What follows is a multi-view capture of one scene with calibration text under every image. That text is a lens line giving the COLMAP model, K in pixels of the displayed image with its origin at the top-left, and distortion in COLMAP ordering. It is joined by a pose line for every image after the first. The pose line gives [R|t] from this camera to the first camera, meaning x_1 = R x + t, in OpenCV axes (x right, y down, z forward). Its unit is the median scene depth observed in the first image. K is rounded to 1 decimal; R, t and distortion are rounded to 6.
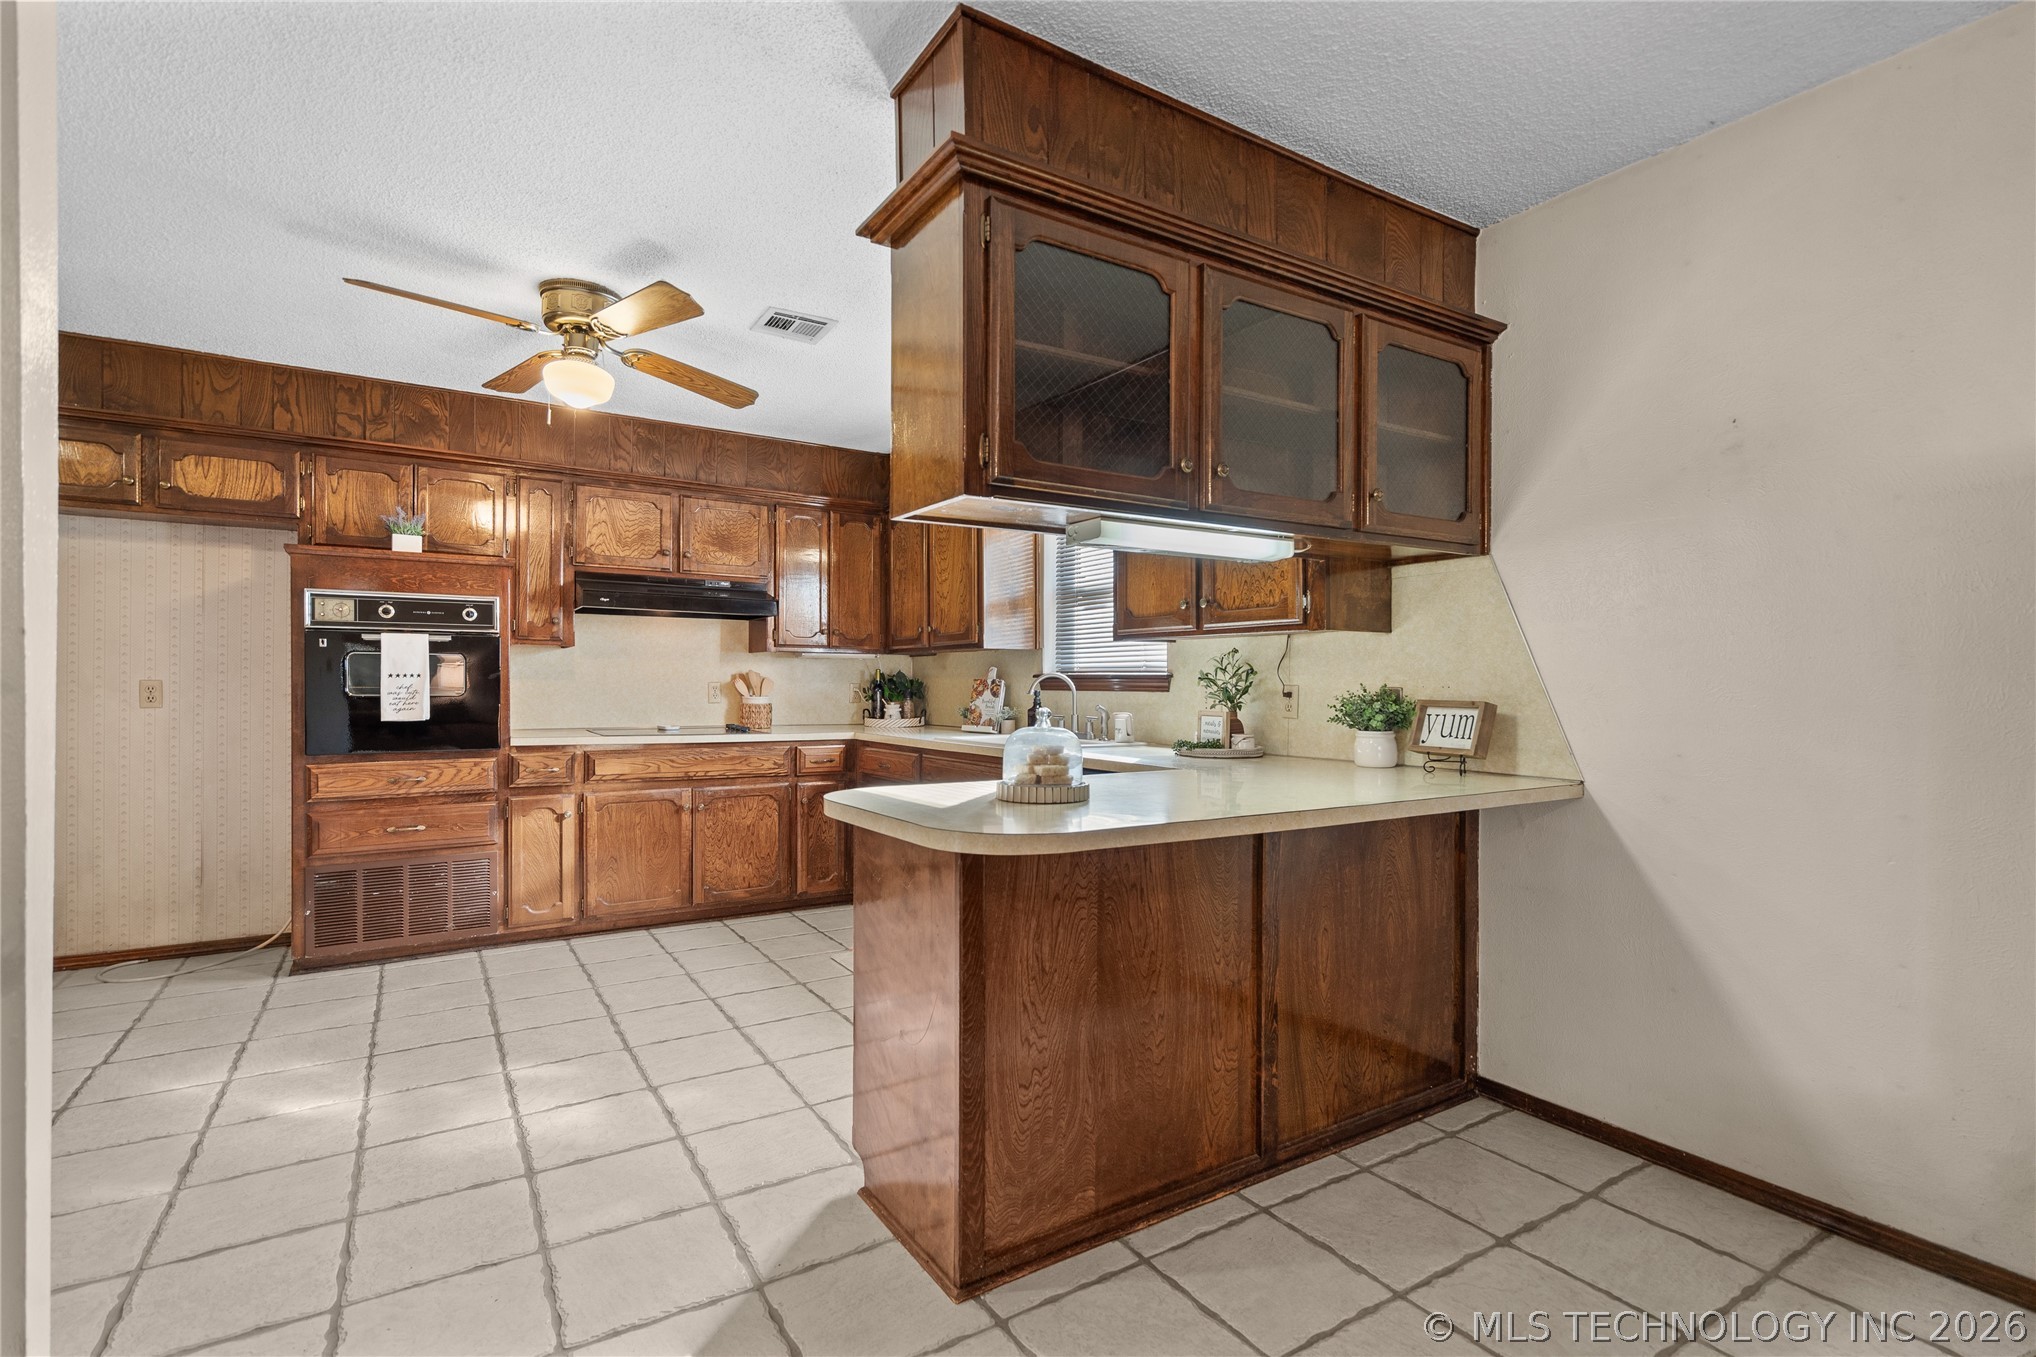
lens RADIAL K [[945.7, 0, 1018.5], [0, 945.7, 692.3], [0, 0, 1]] dist [-0.000277, -0.000111]
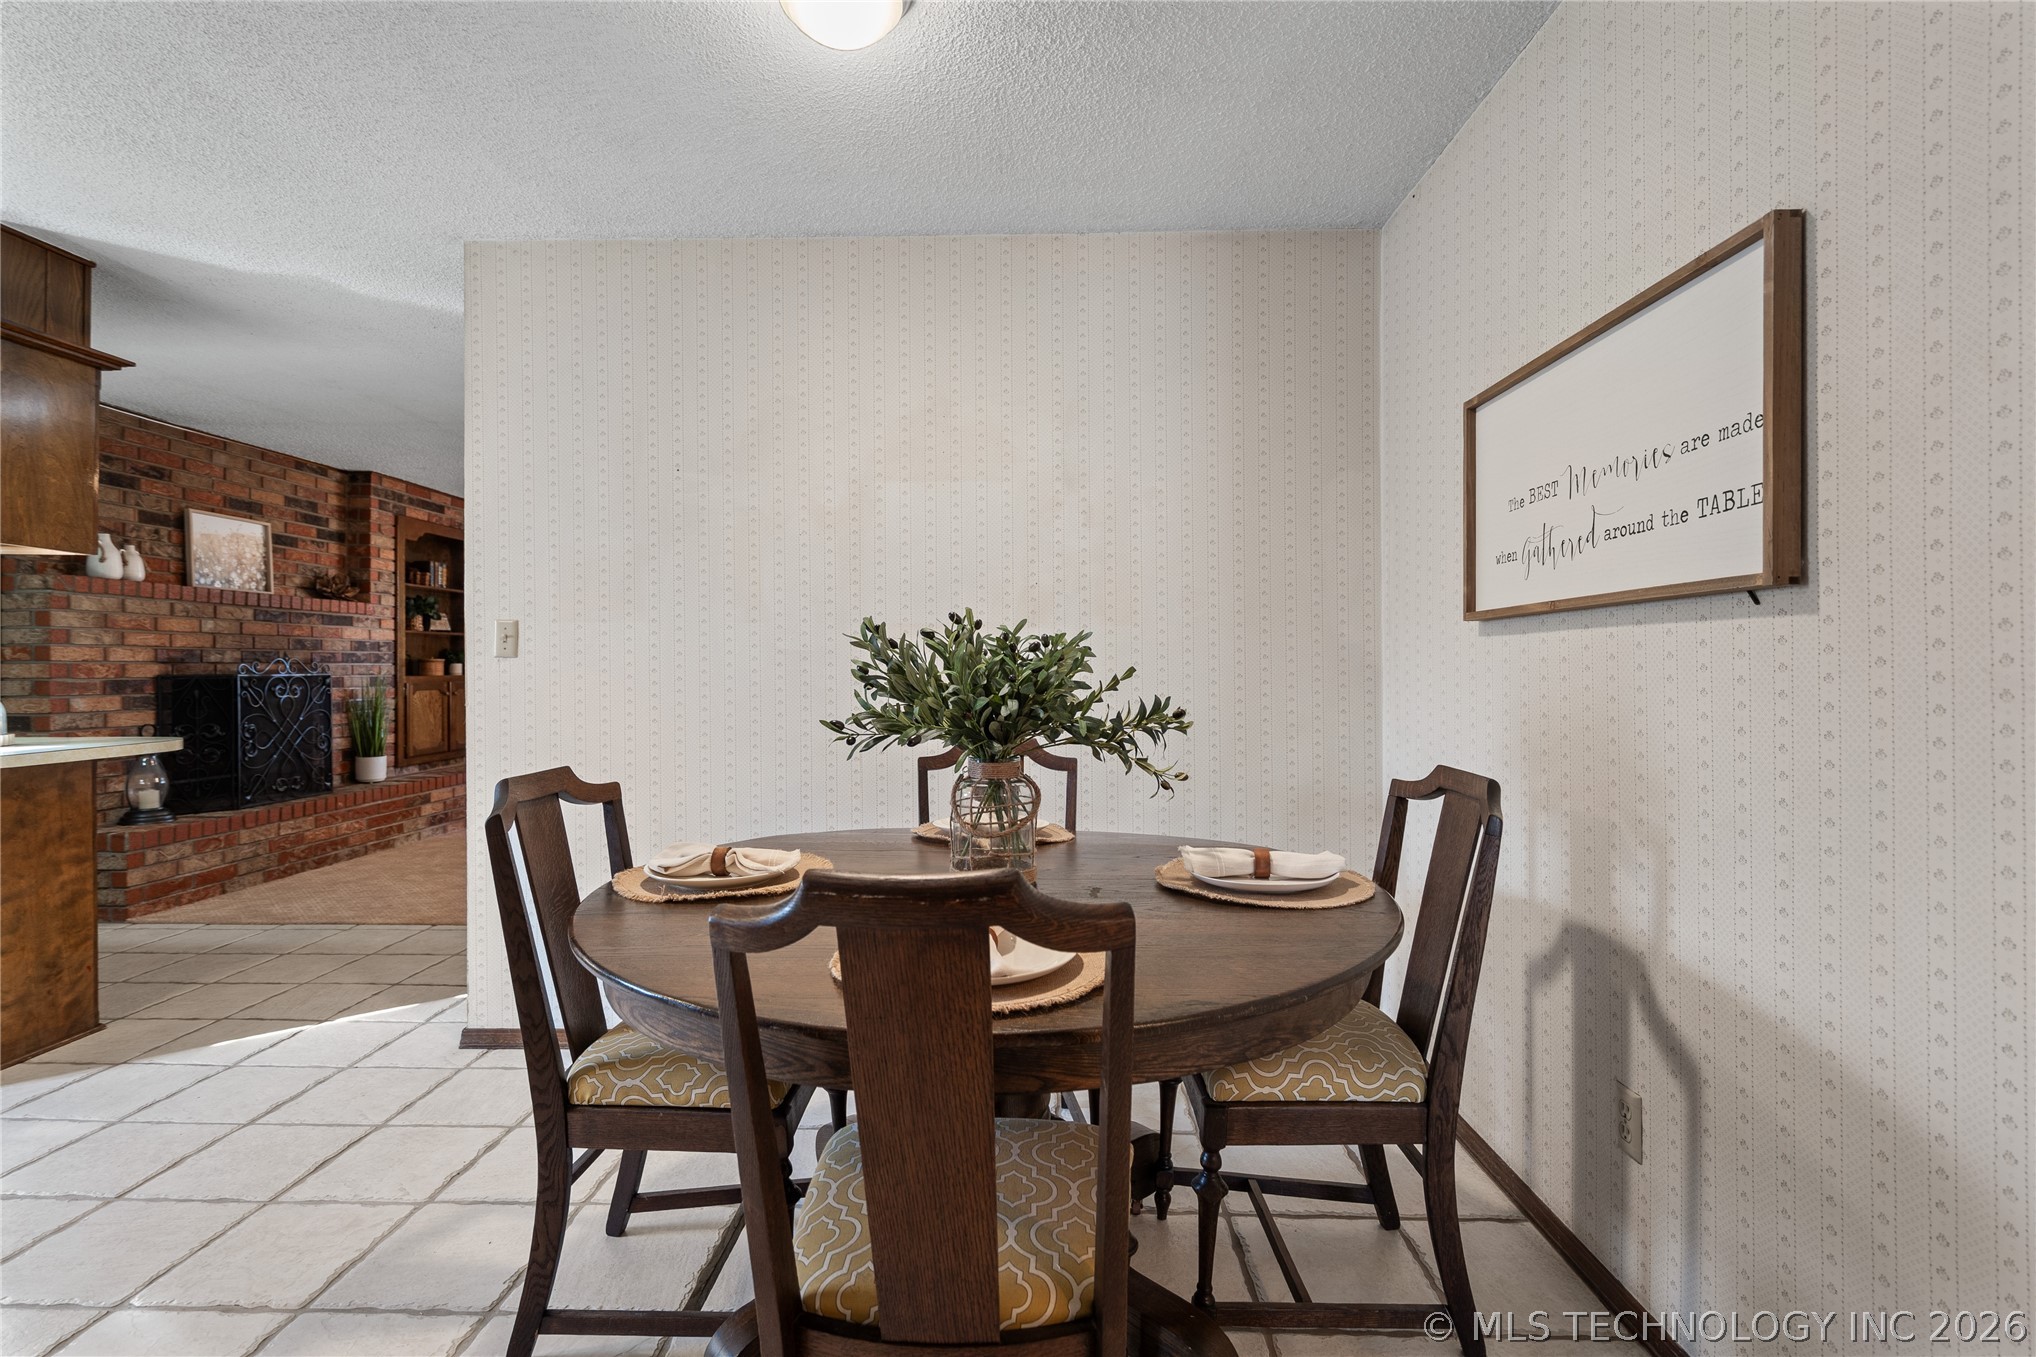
lens RADIAL K [[945.8, 0, 1014.4], [0, 945.8, 668.2], [0, 0, 1]] dist [-0.000440, -0.000387]
pose [[-0.828902, -0.005369, 0.559367, -1.476584], [0.000359, 0.999949, 0.010130, -0.013446], [-0.559393, 0.008598, -0.828858, 0.926721]]
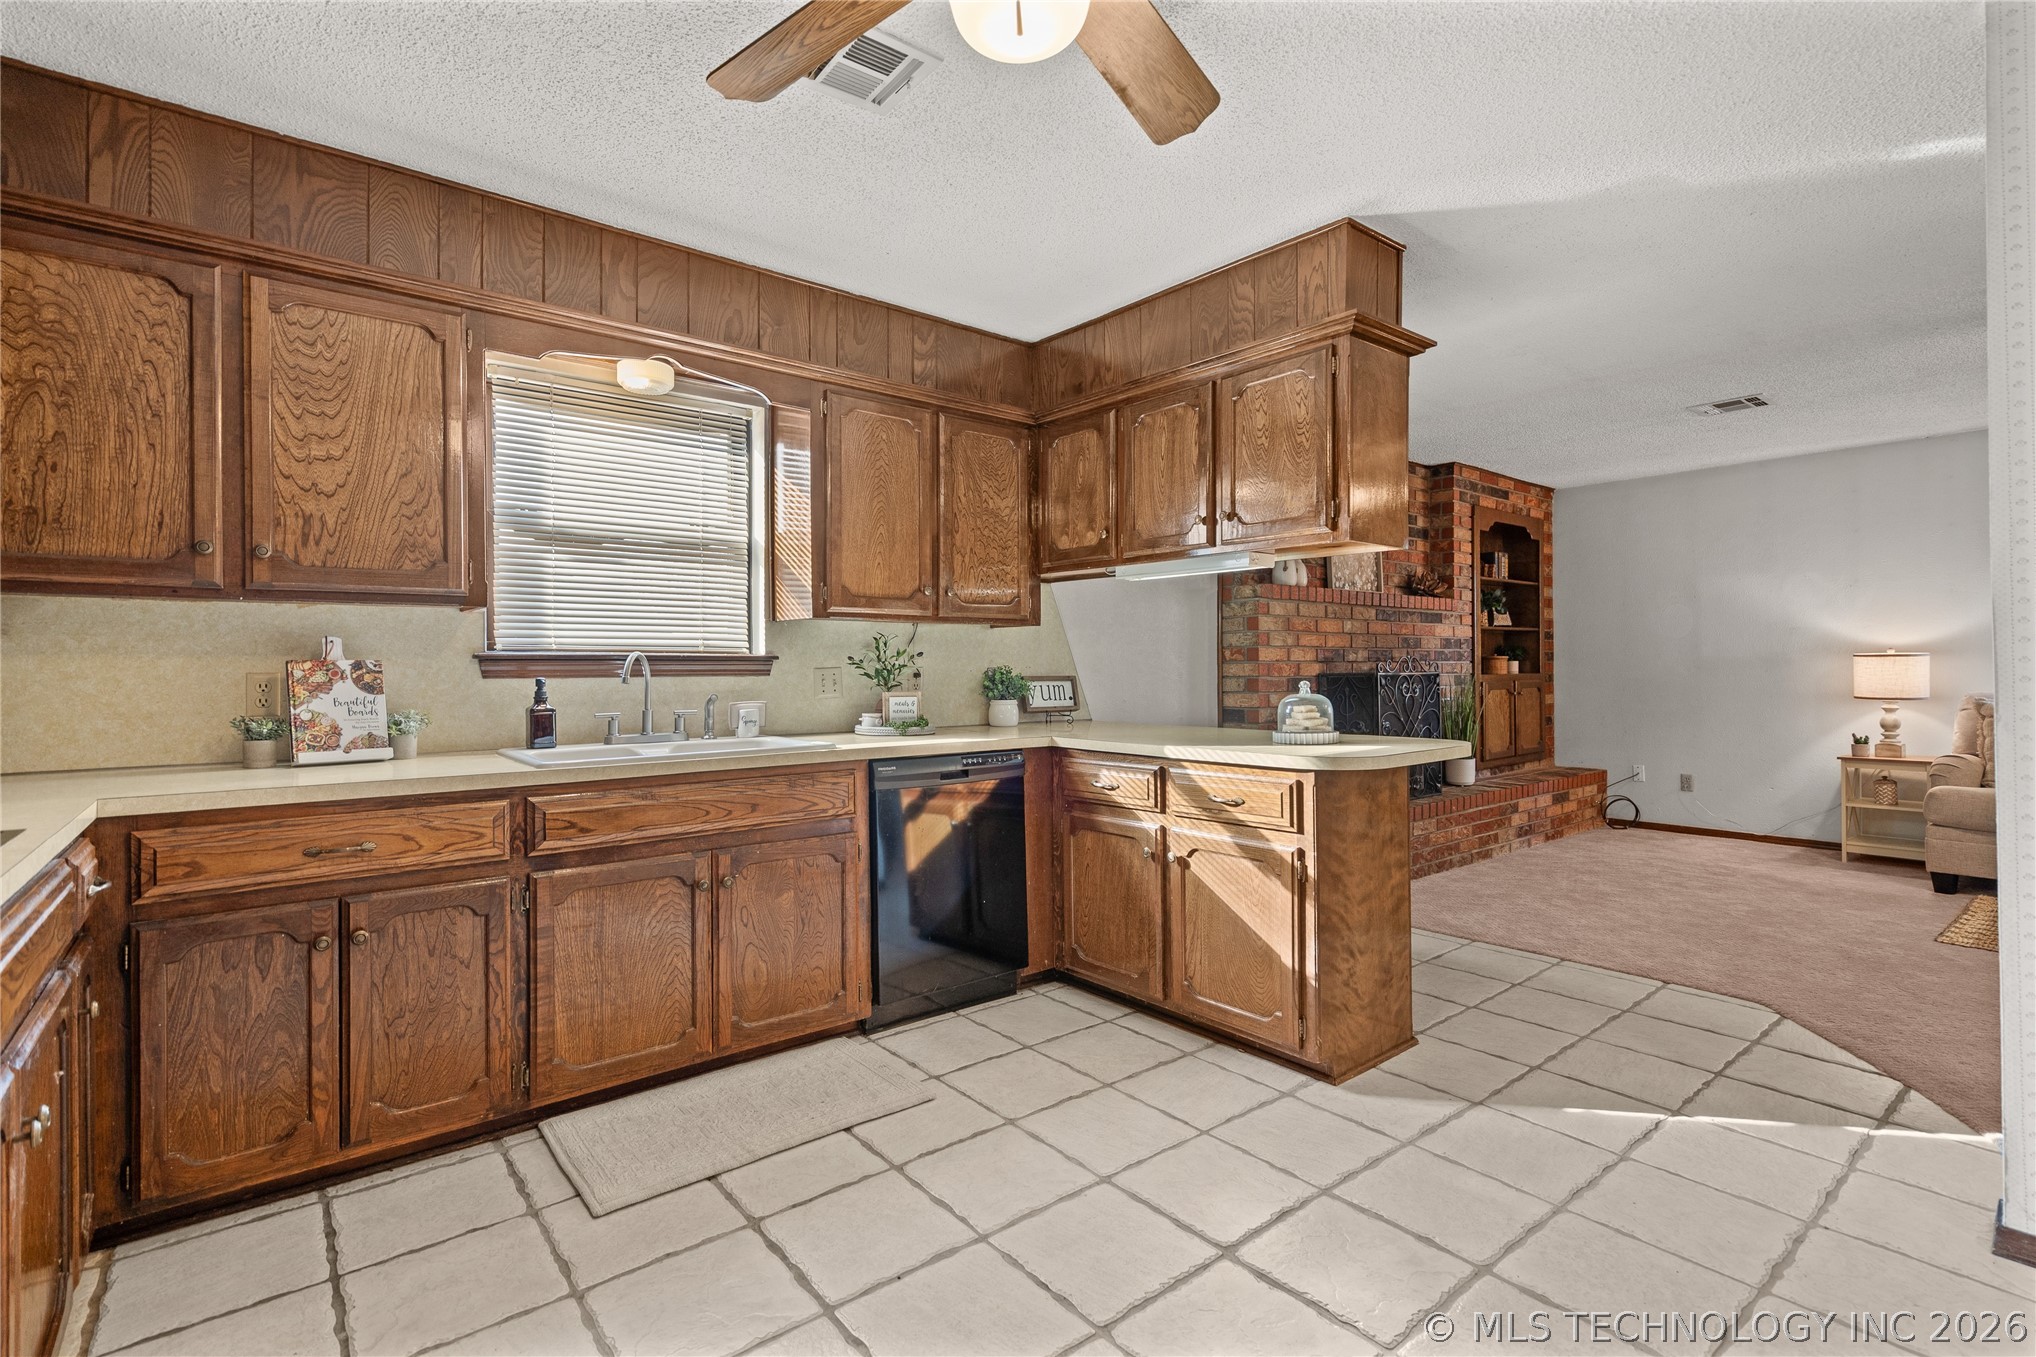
lens RADIAL K [[941.9, 0, 1013.8], [0, 941.9, 665.4], [0, 0, 1]] dist [0.000987, 0.000751]
pose [[-0.109797, -0.000880, 0.993954, -0.996225], [0.013305, 0.999909, 0.002355, -0.012176], [-0.993865, 0.013483, -0.109776, 1.158021]]
